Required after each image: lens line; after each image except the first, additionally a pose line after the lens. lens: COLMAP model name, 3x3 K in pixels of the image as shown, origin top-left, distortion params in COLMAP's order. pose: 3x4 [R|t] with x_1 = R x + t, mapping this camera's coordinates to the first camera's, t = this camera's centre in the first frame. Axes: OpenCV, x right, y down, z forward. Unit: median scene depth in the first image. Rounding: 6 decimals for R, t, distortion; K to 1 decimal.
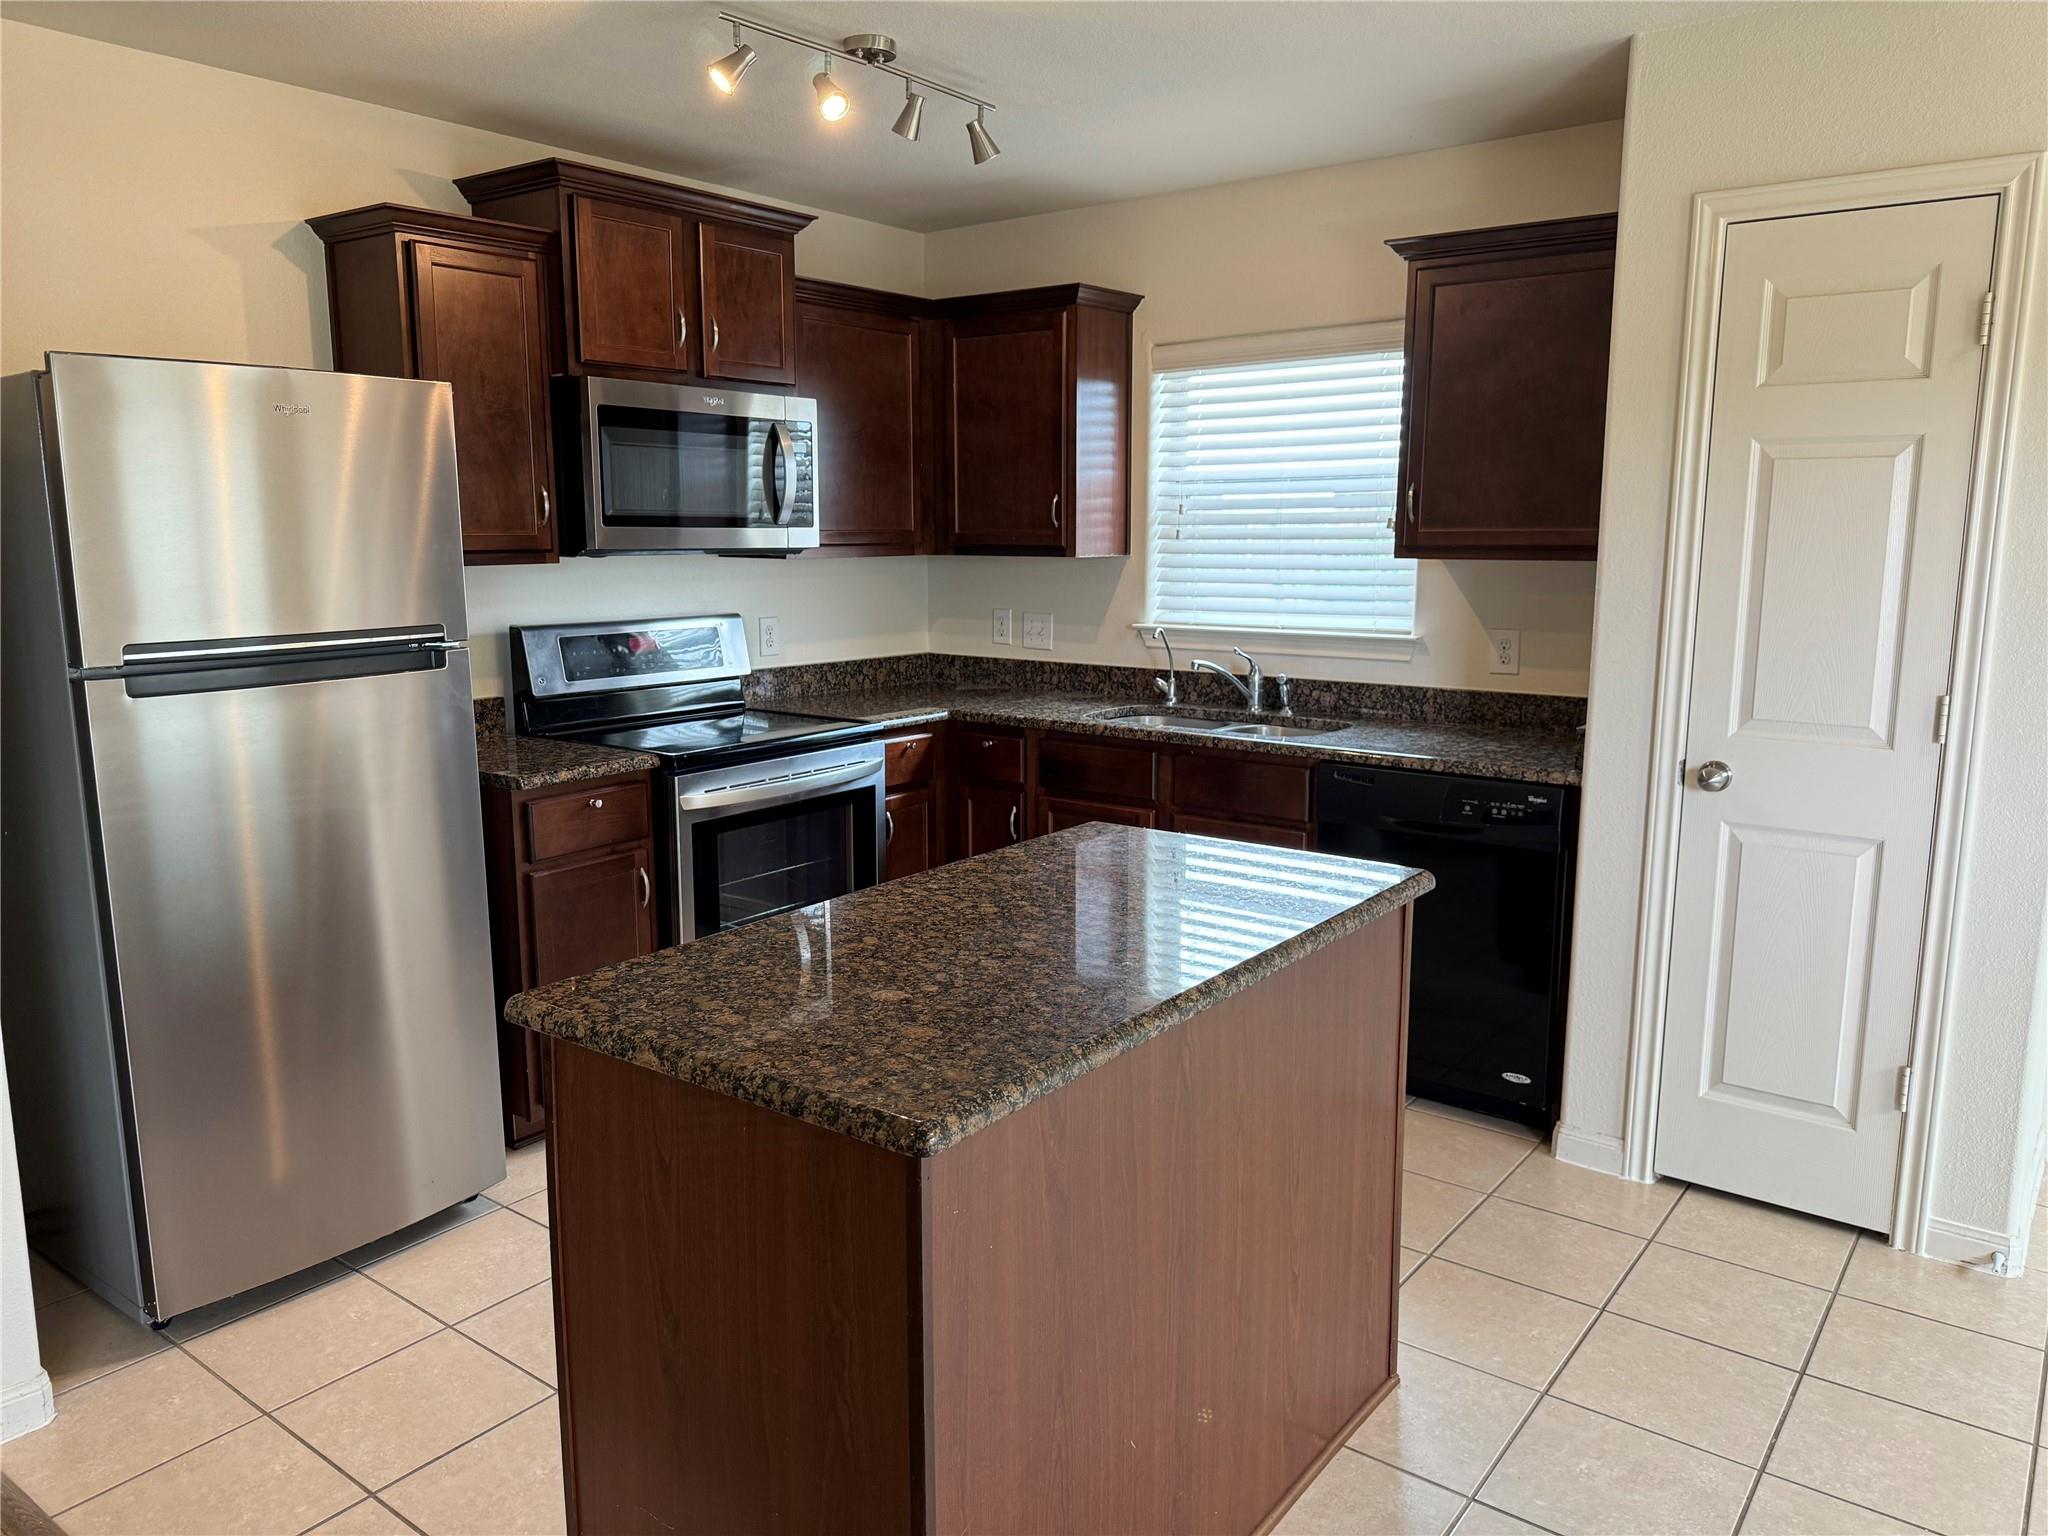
lens RADIAL K [[1461.8, 0, 1026.2], [0, 1461.8, 759.6], [0, 0, 1]] dist [0.030561, -0.032820]
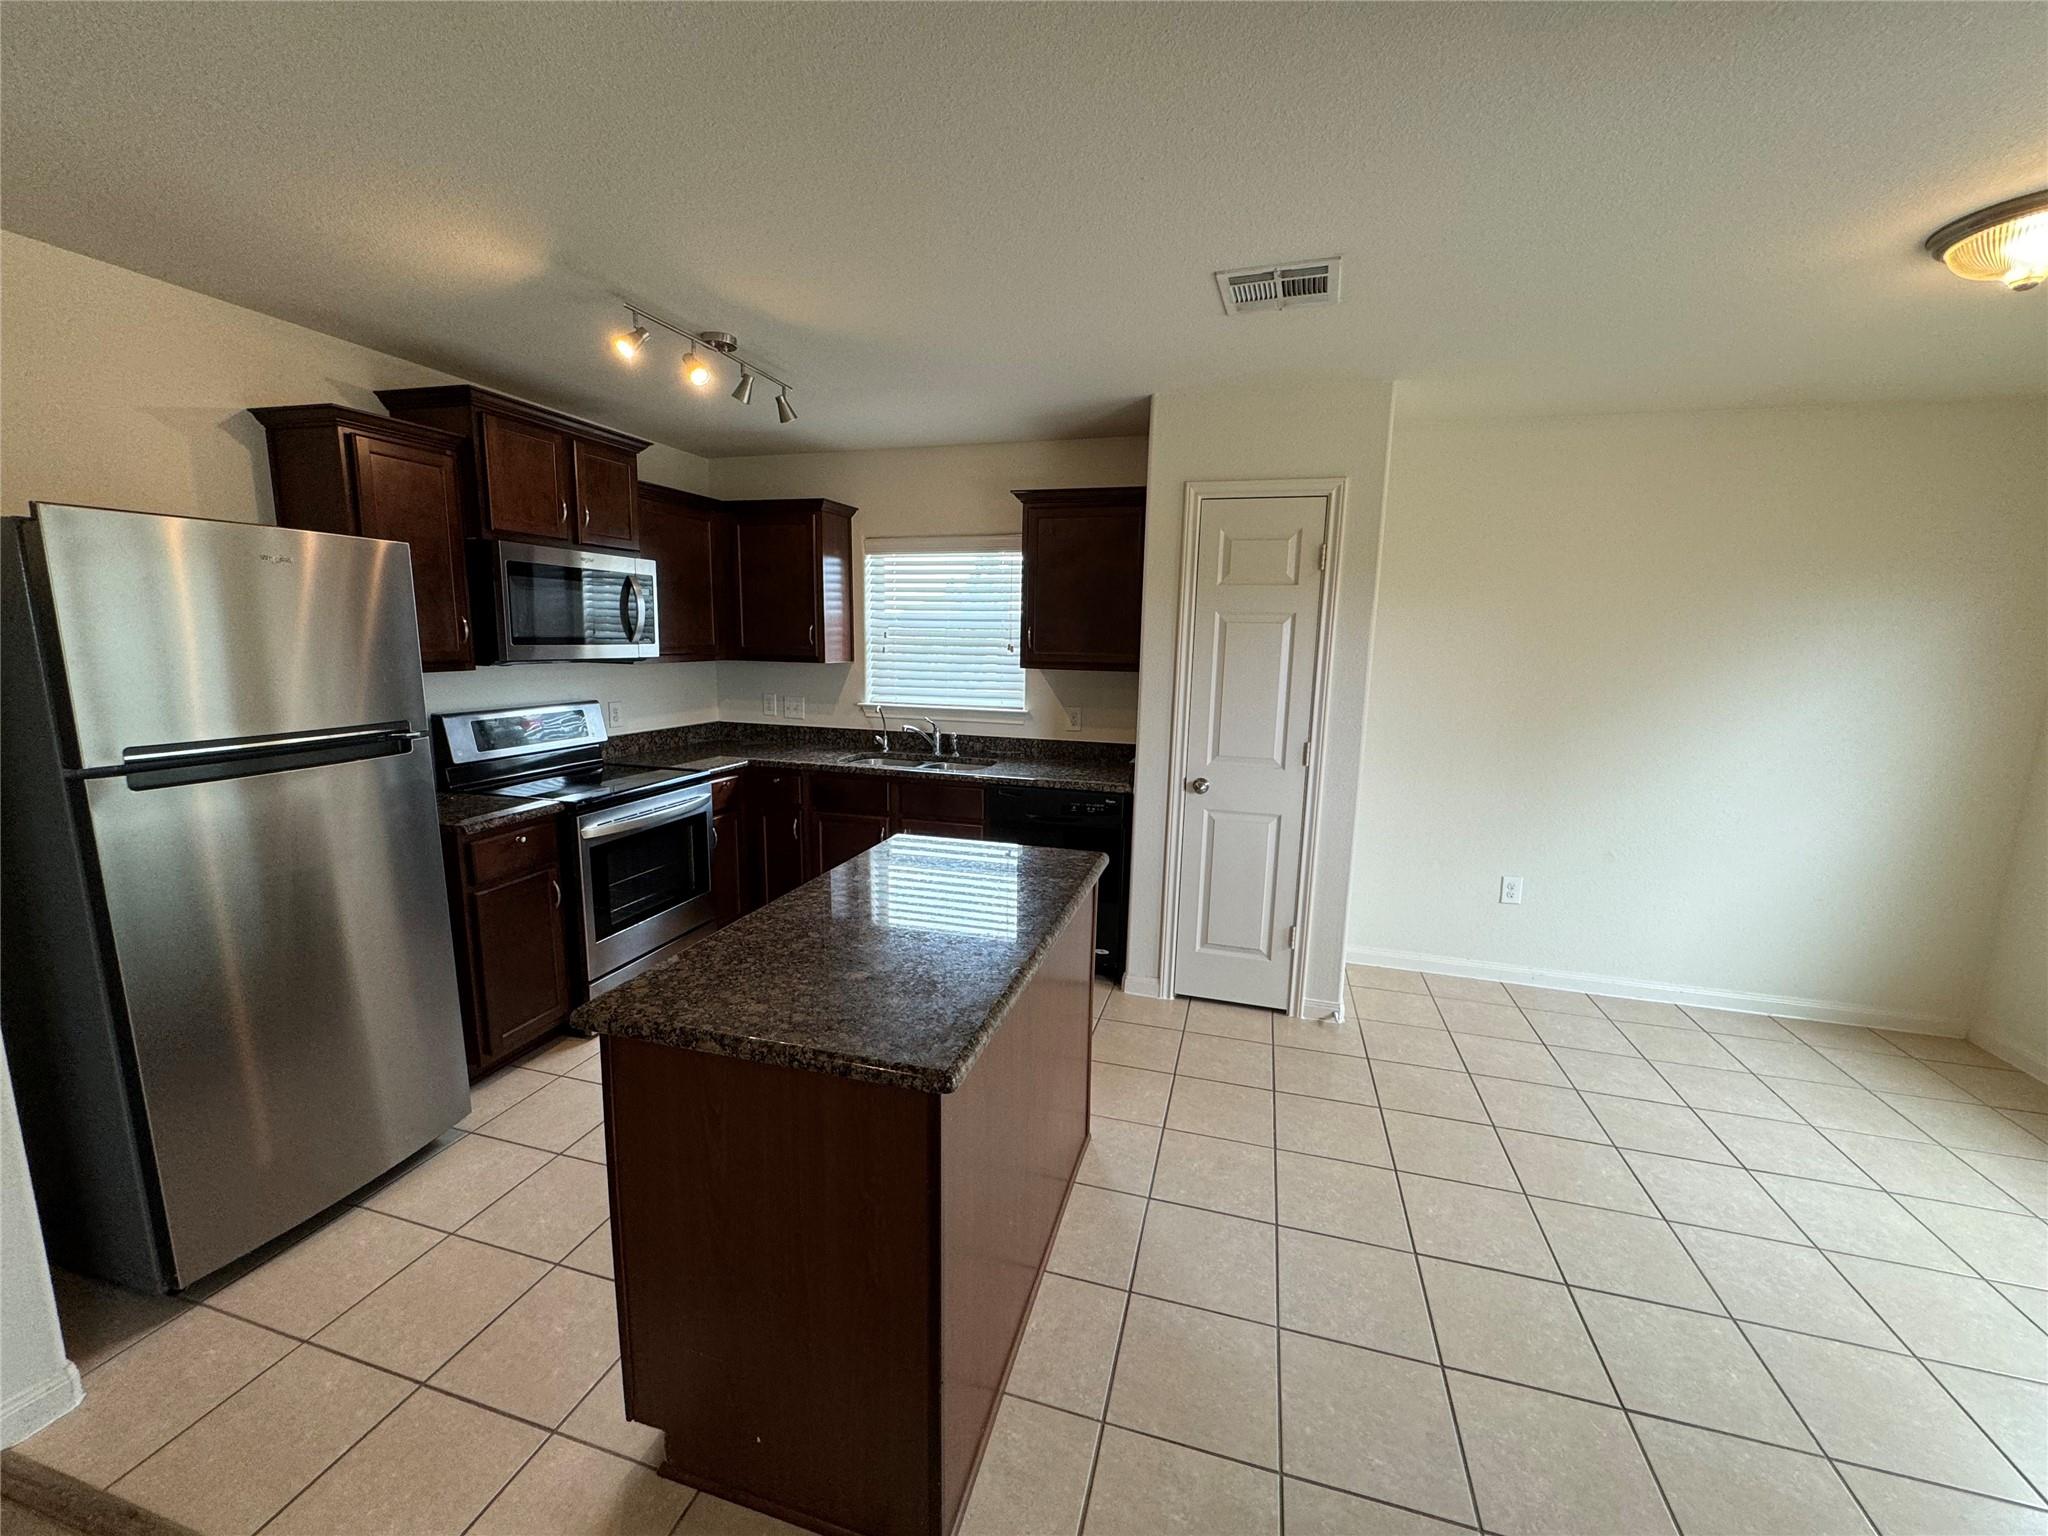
lens RADIAL K [[820.5, 0, 1023.1], [0, 820.5, 768.5], [0, 0, 1]] dist [-0.004139, 0.001601]
pose [[0.931768, -0.040536, 0.360785, -0.130613], [0.038906, 0.999173, 0.011782, -0.031690], [-0.360964, 0.003059, 0.932575, 0.080220]]
